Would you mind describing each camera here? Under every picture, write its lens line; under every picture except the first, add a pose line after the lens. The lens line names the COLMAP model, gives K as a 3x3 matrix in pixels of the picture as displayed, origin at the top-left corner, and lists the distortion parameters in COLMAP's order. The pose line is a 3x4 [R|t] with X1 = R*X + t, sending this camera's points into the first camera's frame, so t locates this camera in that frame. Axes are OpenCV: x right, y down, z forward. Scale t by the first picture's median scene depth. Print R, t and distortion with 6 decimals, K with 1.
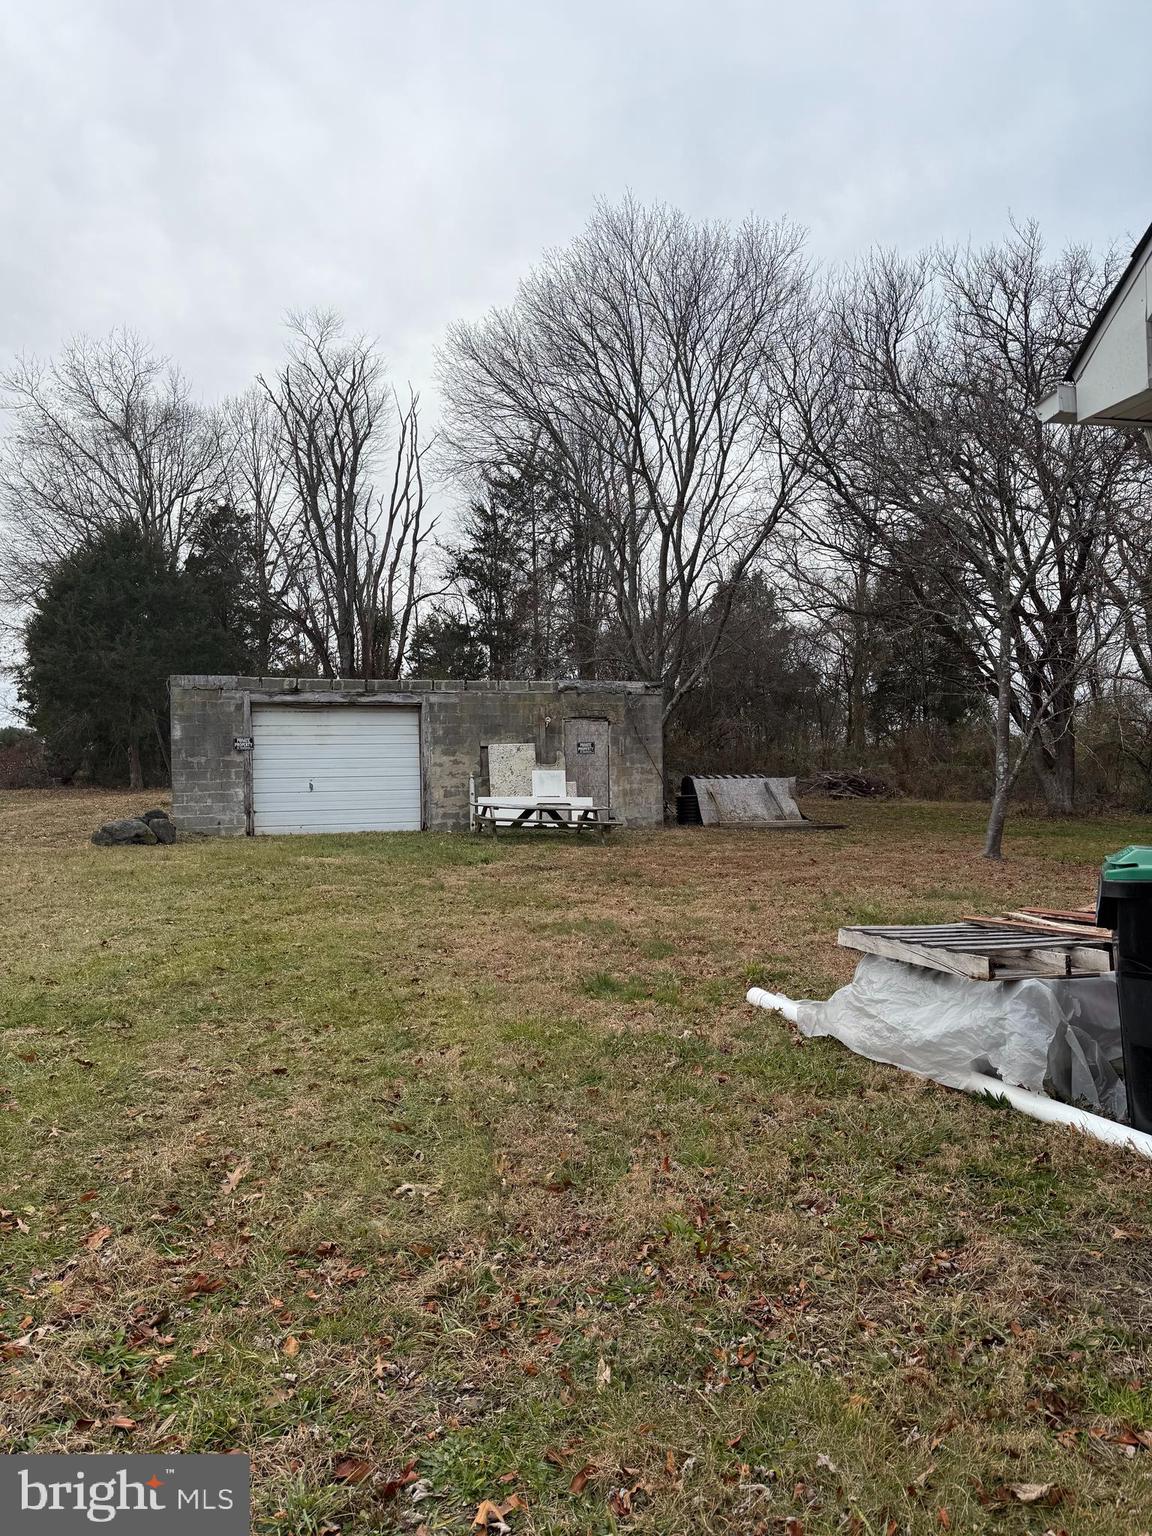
lens RADIAL K [[1064.1, 0, 575.2], [0, 1064.1, 770.8], [0, 0, 1]] dist [0.028420, -0.000242]
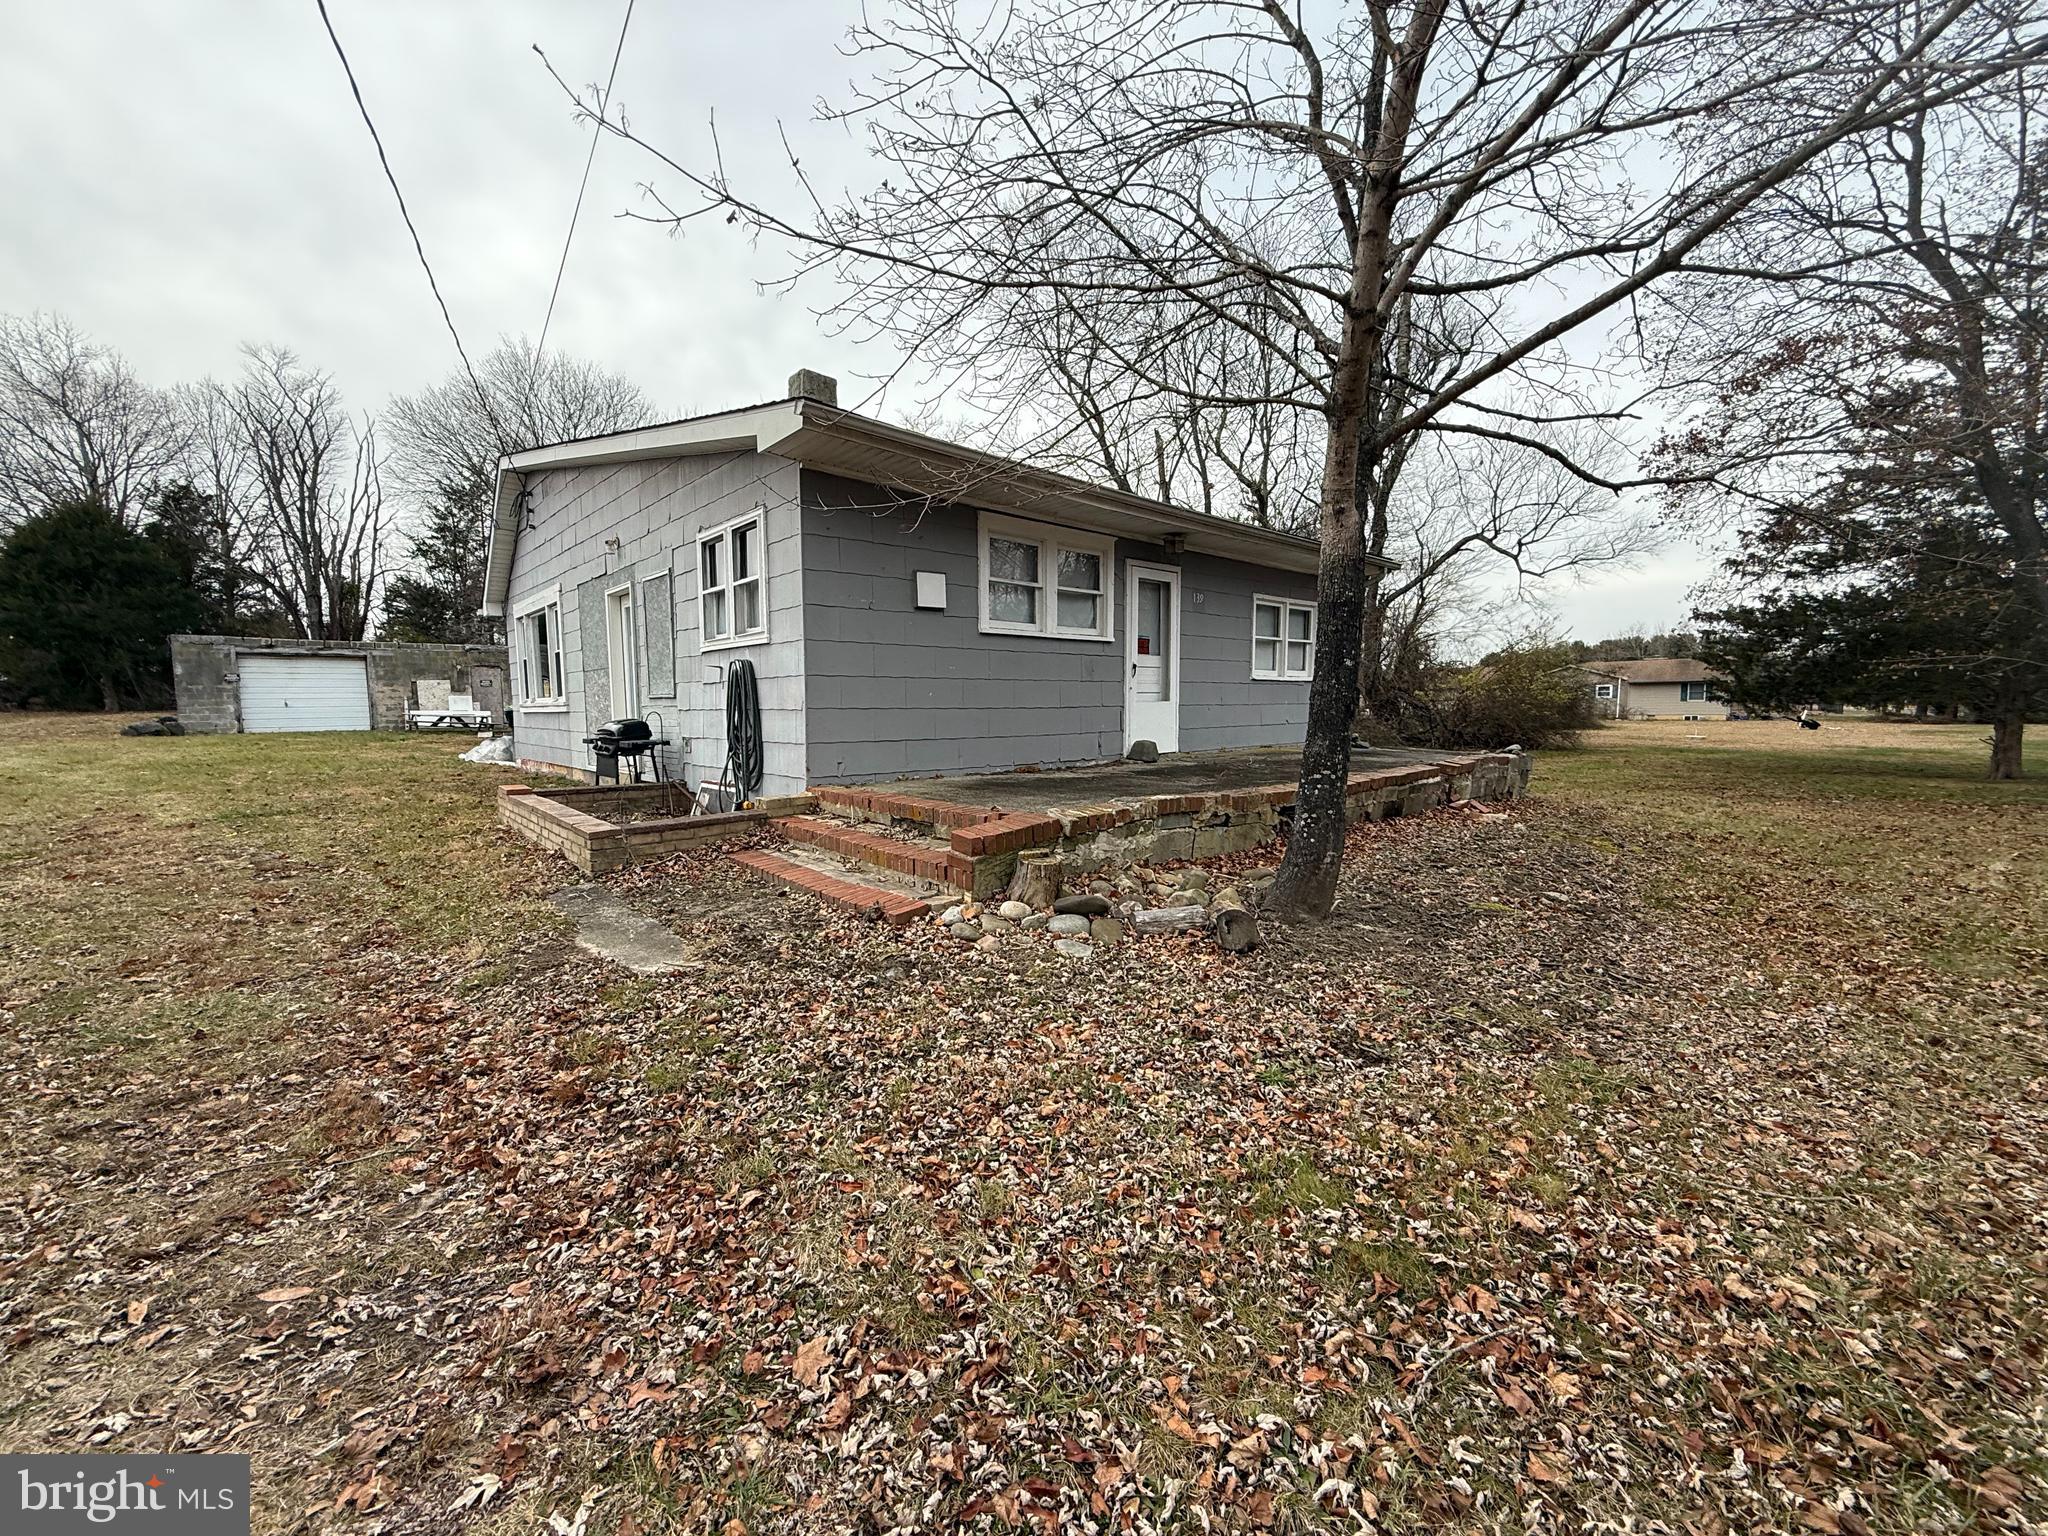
lens RADIAL K [[819.3, 0, 1023.5], [0, 819.3, 758.5], [0, 0, 1]] dist [-0.004379, -0.000393]
pose [[0.881163, -0.027642, 0.472005, 0.083280], [-0.002745, 0.997974, 0.063569, 0.007778], [-0.472805, -0.057310, 0.879301, -0.342506]]
